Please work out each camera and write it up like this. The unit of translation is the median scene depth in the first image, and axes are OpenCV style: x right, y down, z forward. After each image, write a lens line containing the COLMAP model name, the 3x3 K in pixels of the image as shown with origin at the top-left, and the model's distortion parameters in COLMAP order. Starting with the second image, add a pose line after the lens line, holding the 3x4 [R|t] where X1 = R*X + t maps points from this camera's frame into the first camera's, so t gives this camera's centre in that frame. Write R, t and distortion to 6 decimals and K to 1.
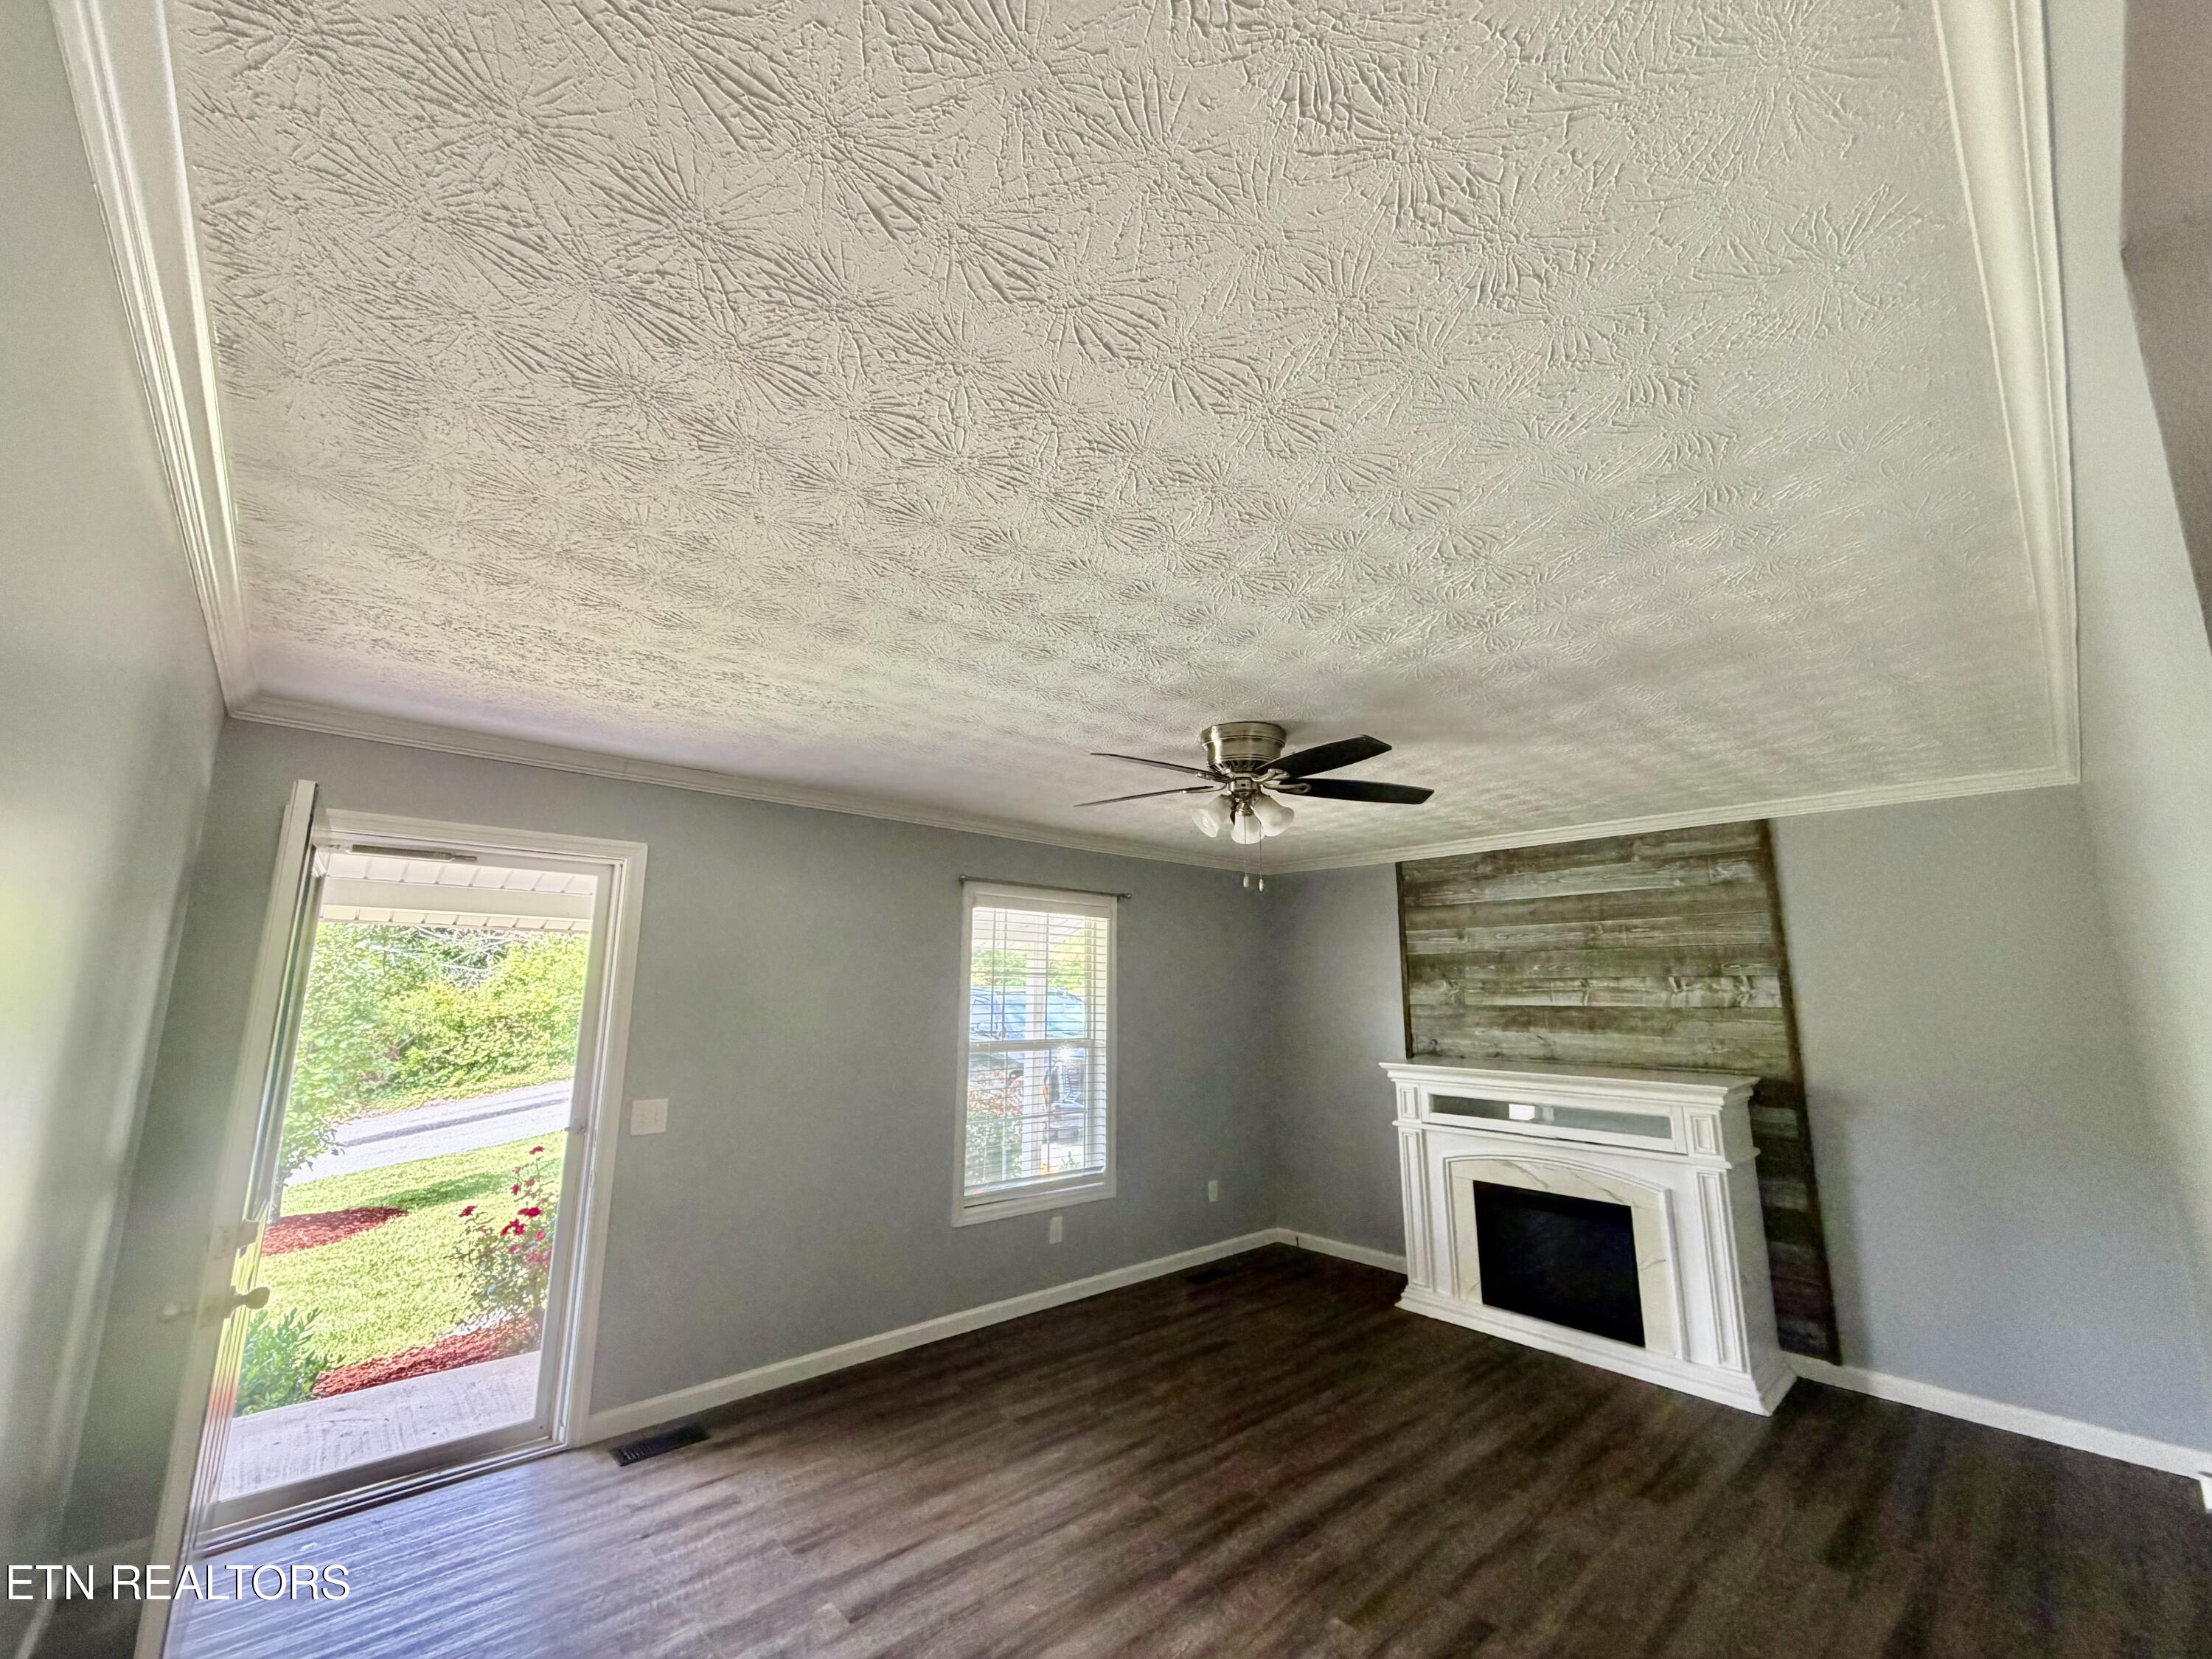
lens RADIAL K [[876.9, 0, 1099.8], [0, 876.9, 825.5], [0, 0, 1]] dist [-0.000484, 0.000184]
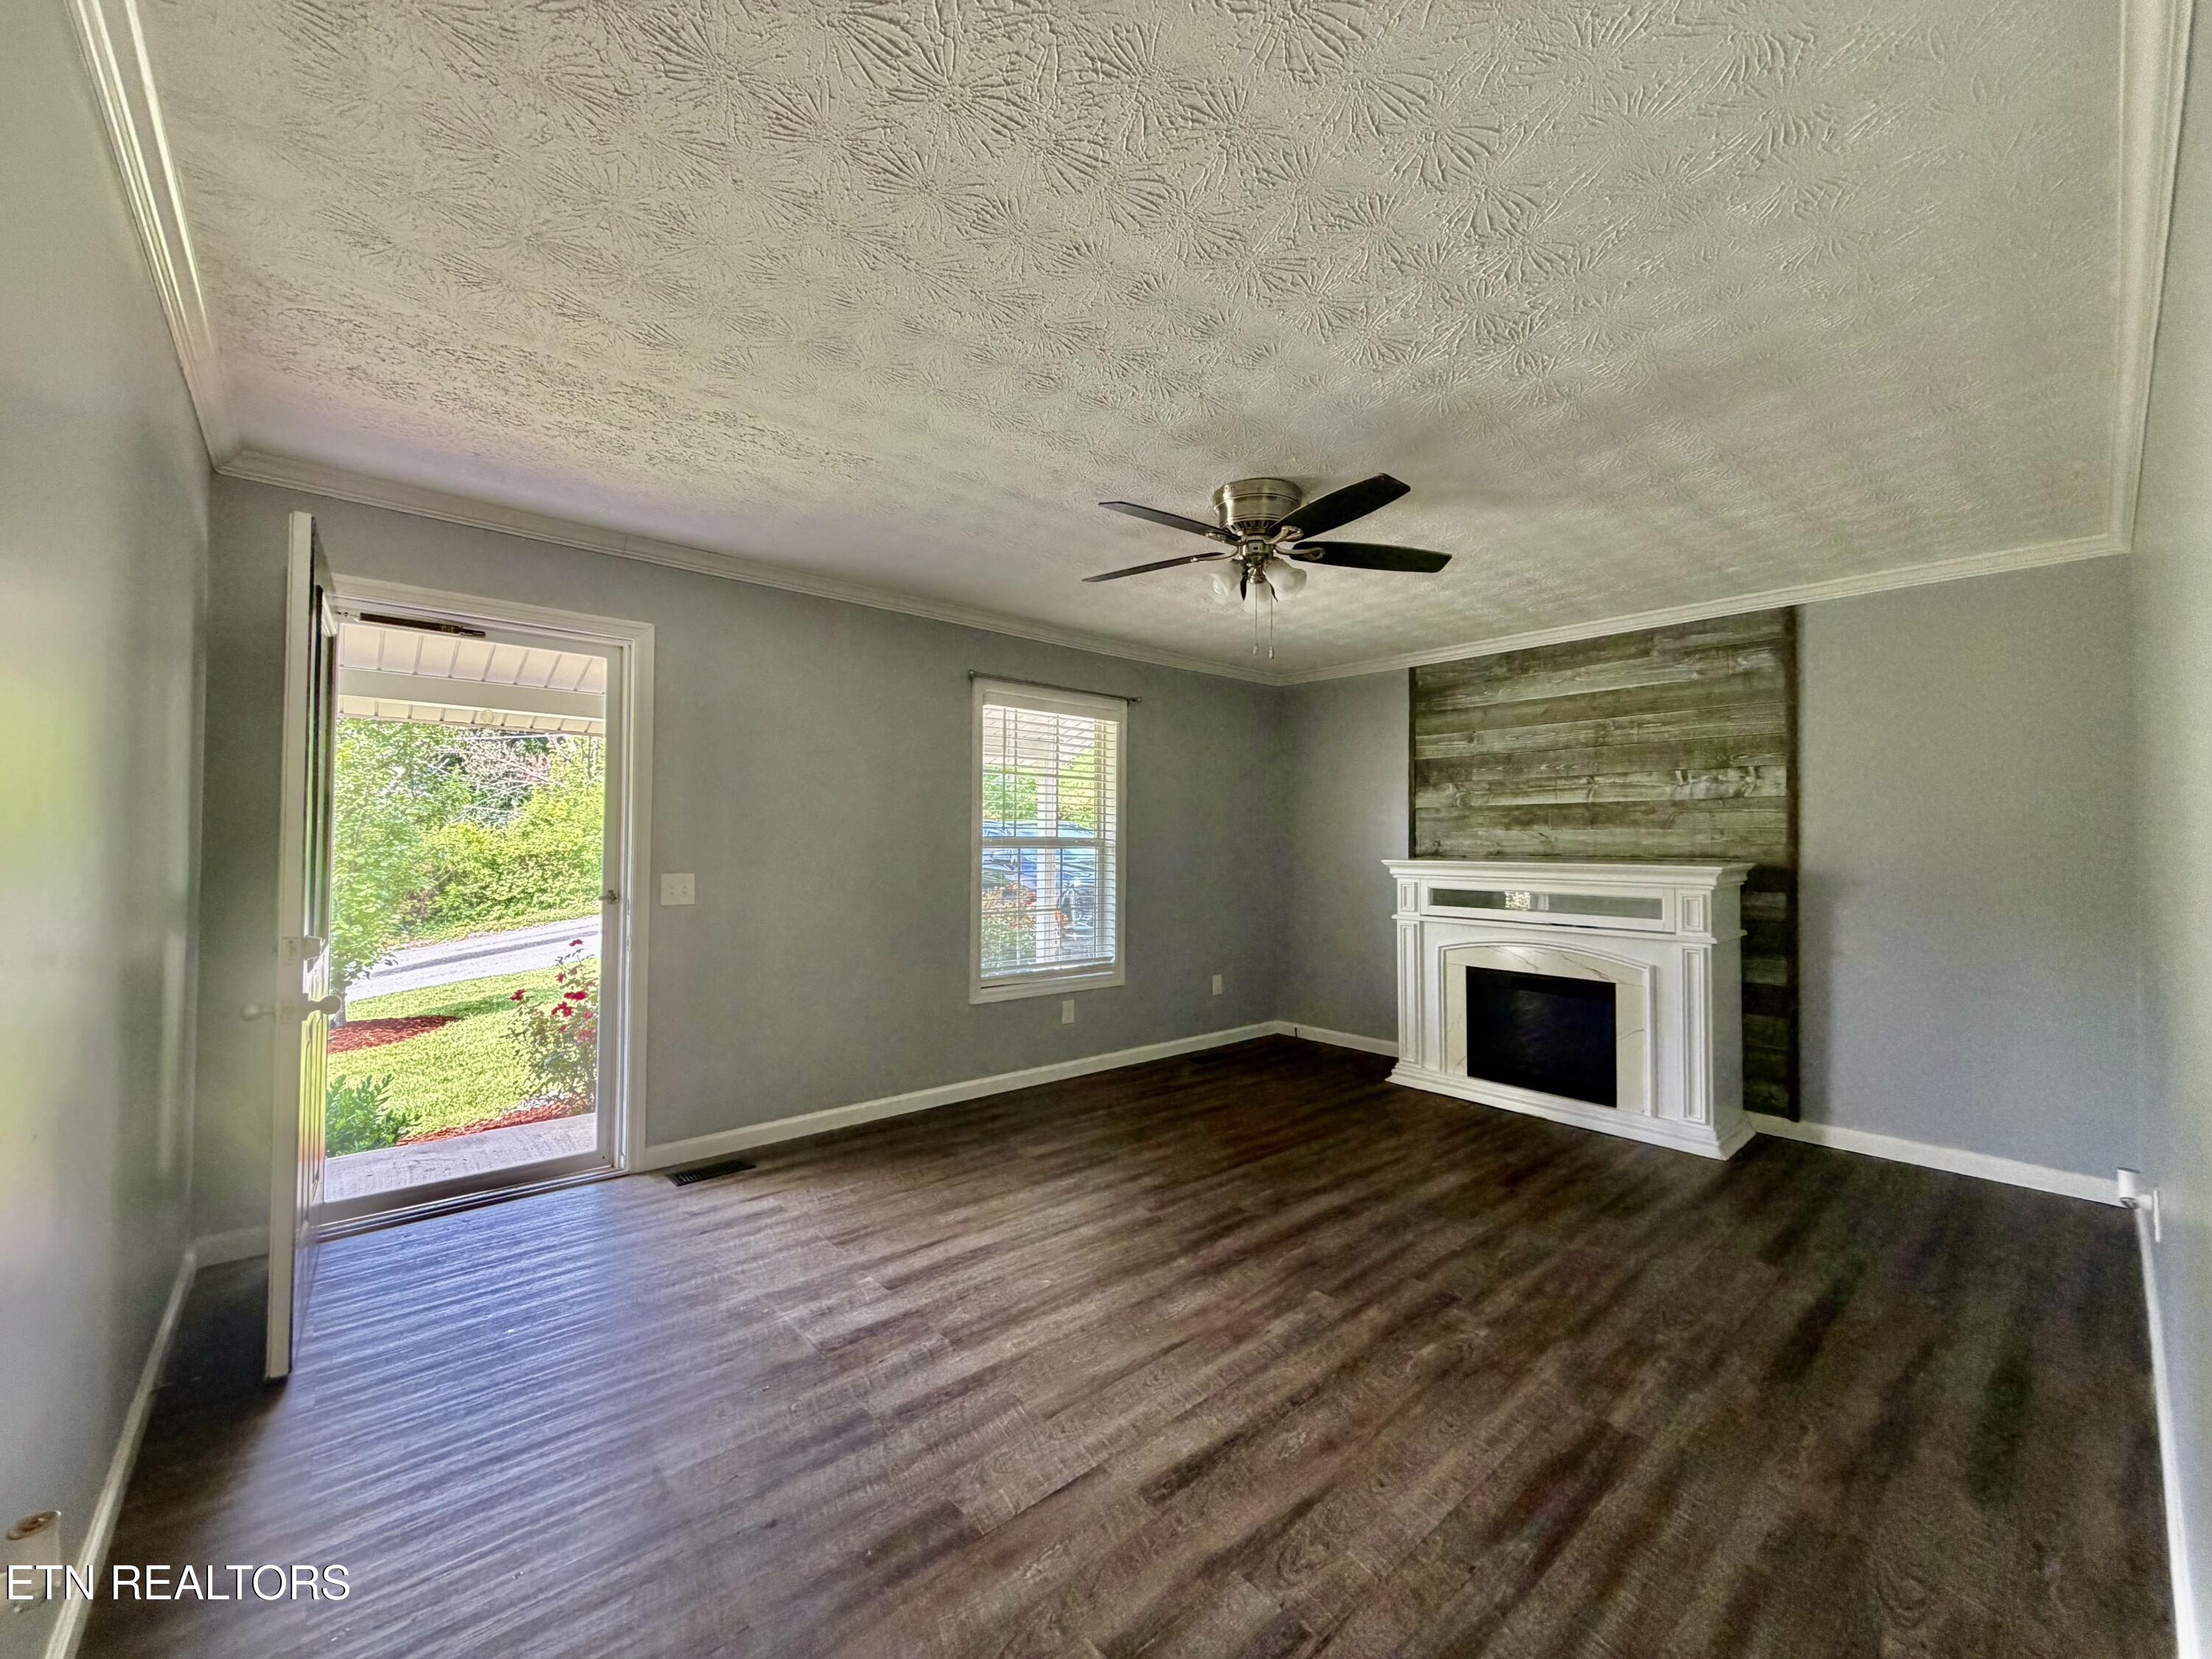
lens RADIAL K [[876.9, 0, 1099.8], [0, 876.9, 825.5], [0, 0, 1]] dist [-0.000484, 0.000184]
pose [[0.999903, 0.000697, -0.013919, 0.004910], [0.001634, 0.985995, 0.166765, 0.101569], [0.013840, -0.166772, 0.985898, -0.014111]]
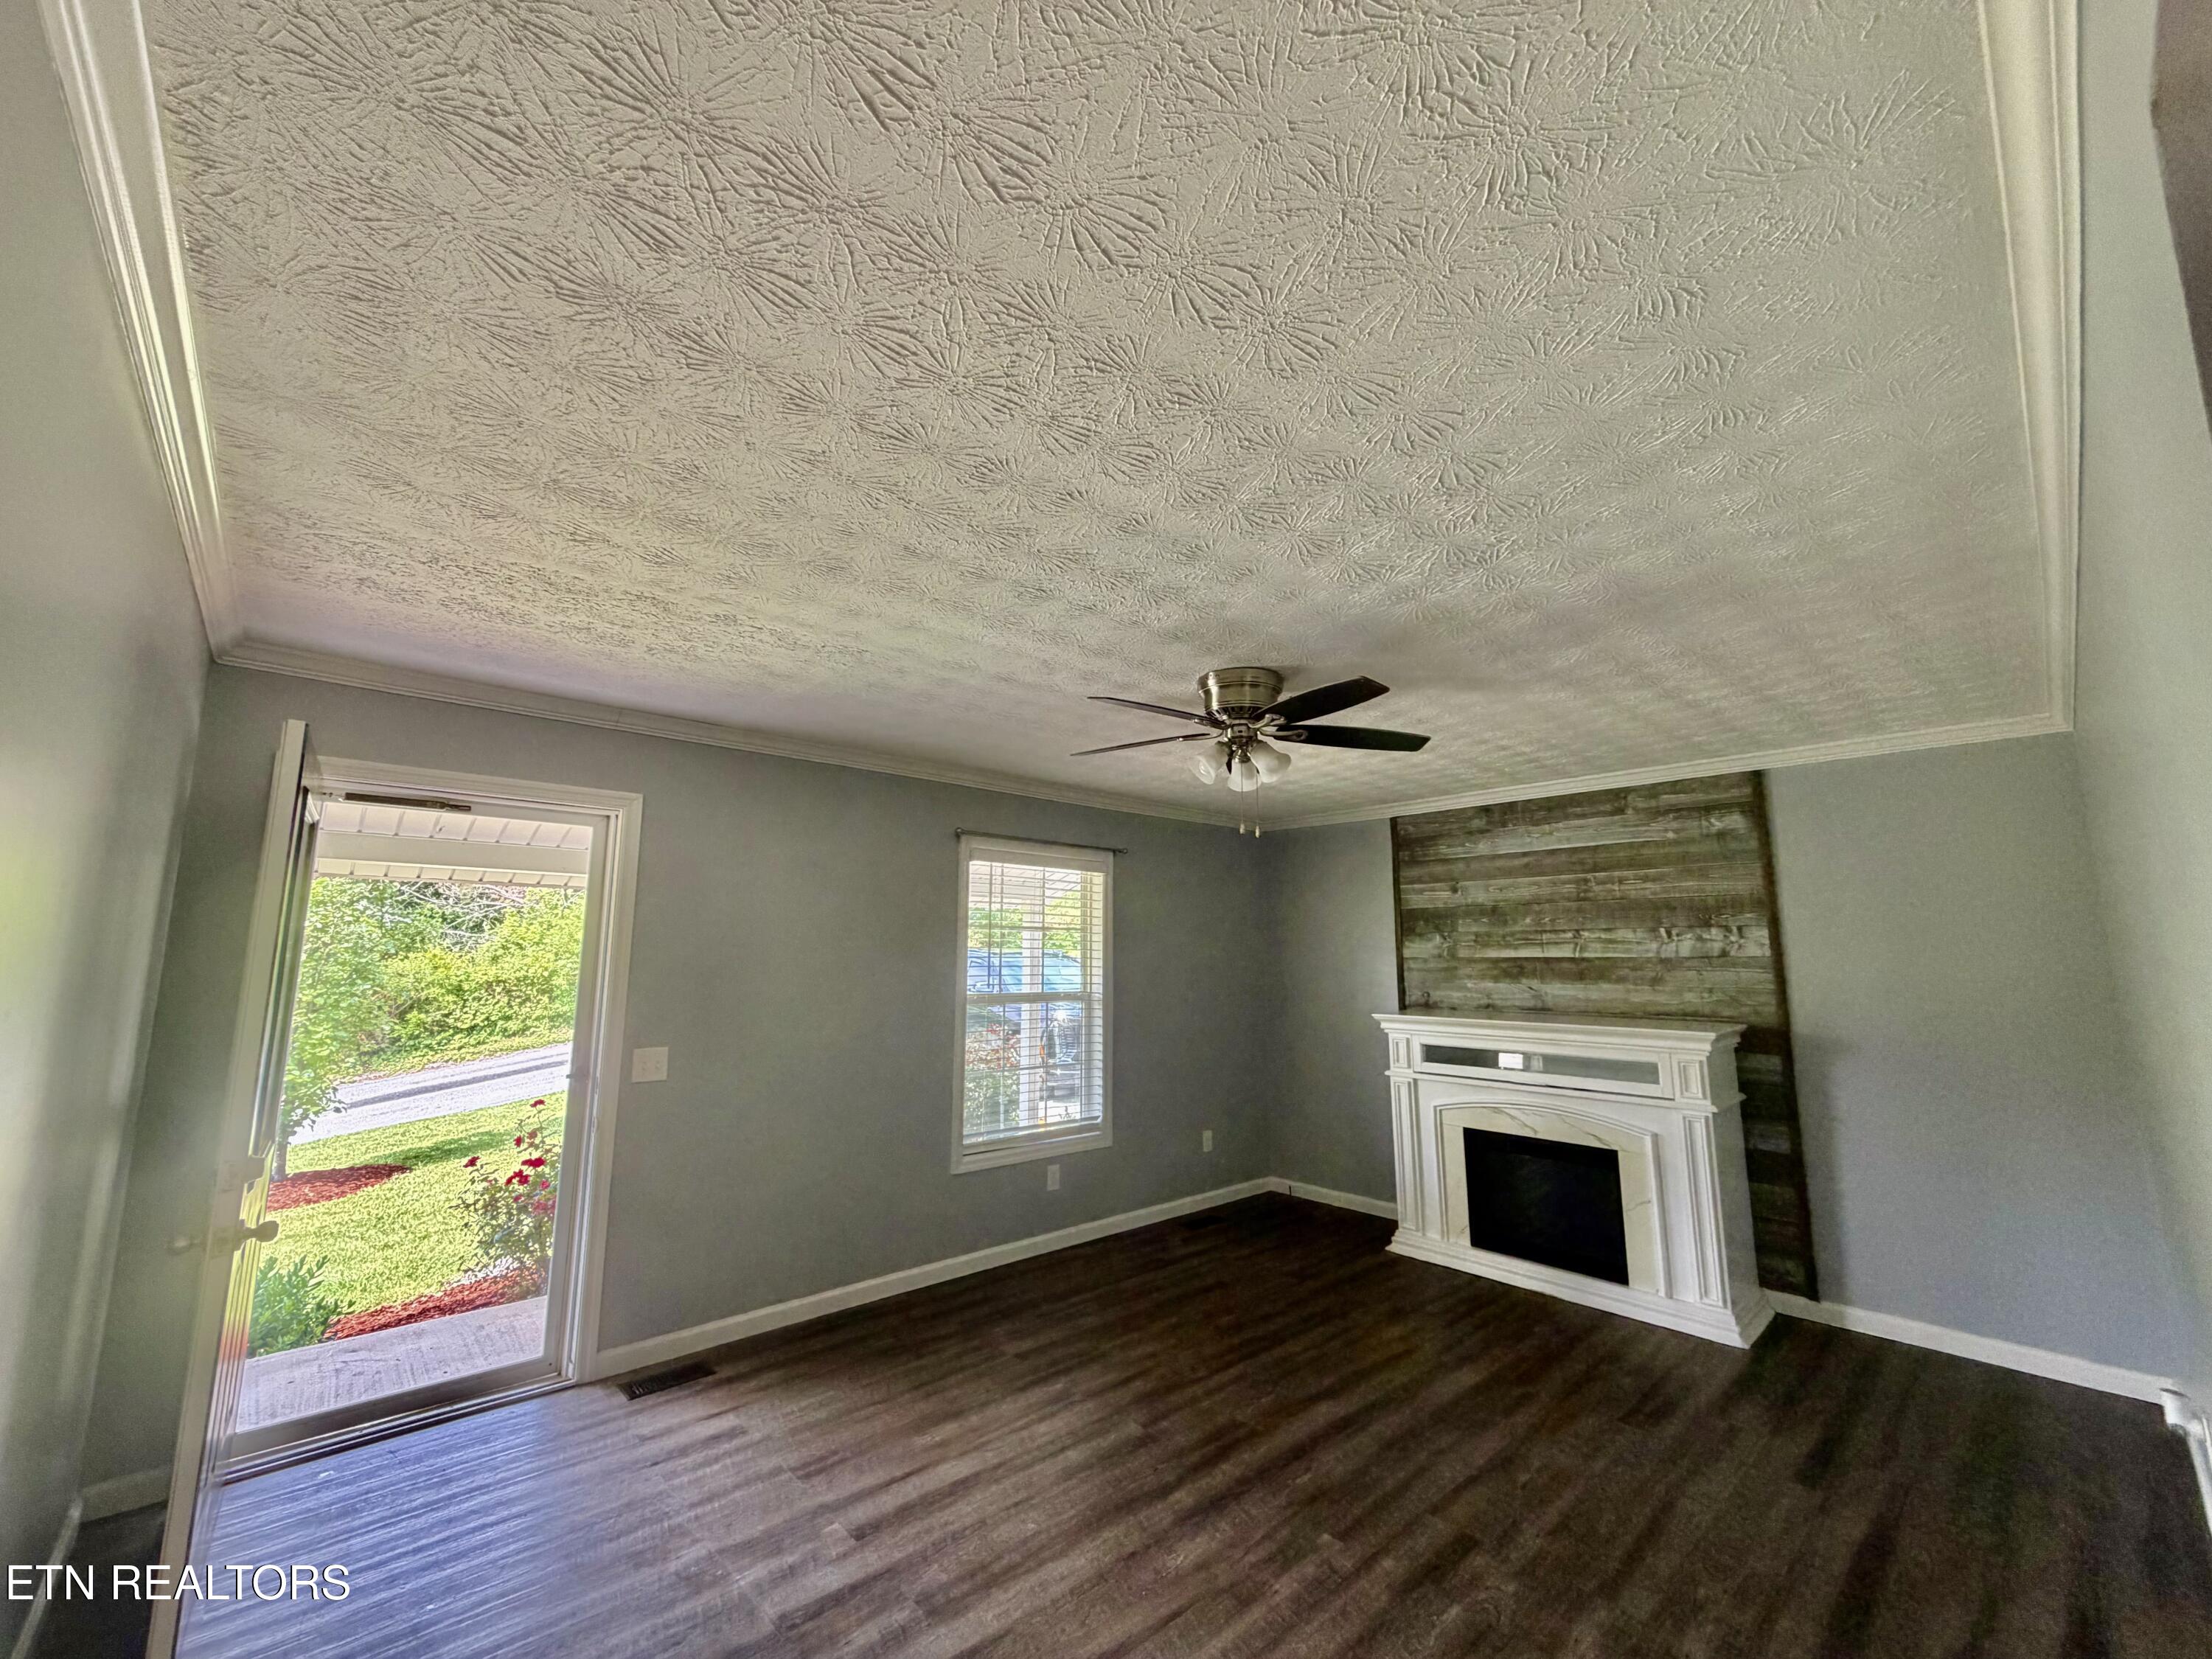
lens RADIAL K [[876.2, 0, 1100.0], [0, 876.2, 825.8], [0, 0, 1]] dist [-0.000326, 0.000220]
pose [[0.999981, -0.001691, 0.005854, -0.001944], [0.001463, 0.999247, 0.038764, 0.023710], [-0.005915, -0.038754, 0.999231, 0.000585]]
